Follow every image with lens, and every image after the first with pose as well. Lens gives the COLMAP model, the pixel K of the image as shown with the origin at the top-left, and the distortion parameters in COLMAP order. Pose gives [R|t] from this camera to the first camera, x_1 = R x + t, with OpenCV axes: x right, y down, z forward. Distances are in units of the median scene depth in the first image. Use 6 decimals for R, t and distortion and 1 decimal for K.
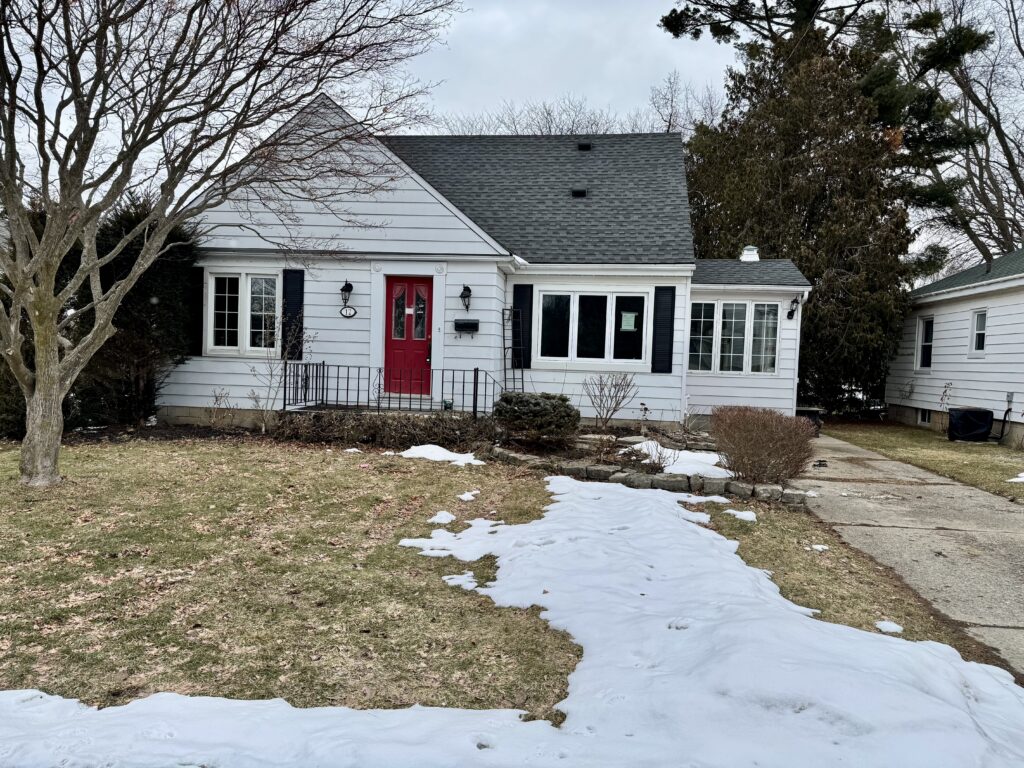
lens RADIAL K [[718.9, 0, 513.1], [0, 718.9, 394.0], [0, 0, 1]] dist [0.051389, -0.012000]
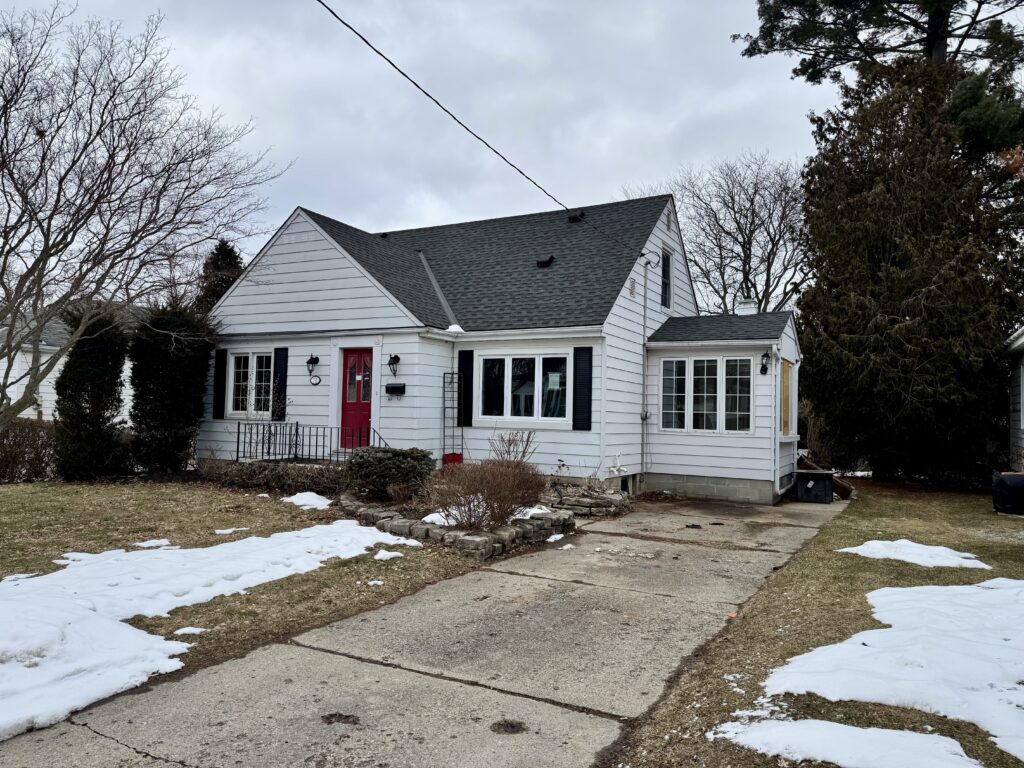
lens RADIAL K [[718.9, 0, 512.3], [0, 718.9, 378.9], [0, 0, 1]] dist [0.051389, -0.012000]
pose [[0.929893, -0.029405, -0.366654, 0.495224], [-0.009998, 0.994411, -0.105105, 0.006515], [0.367695, 0.101402, 0.924401, 0.010736]]
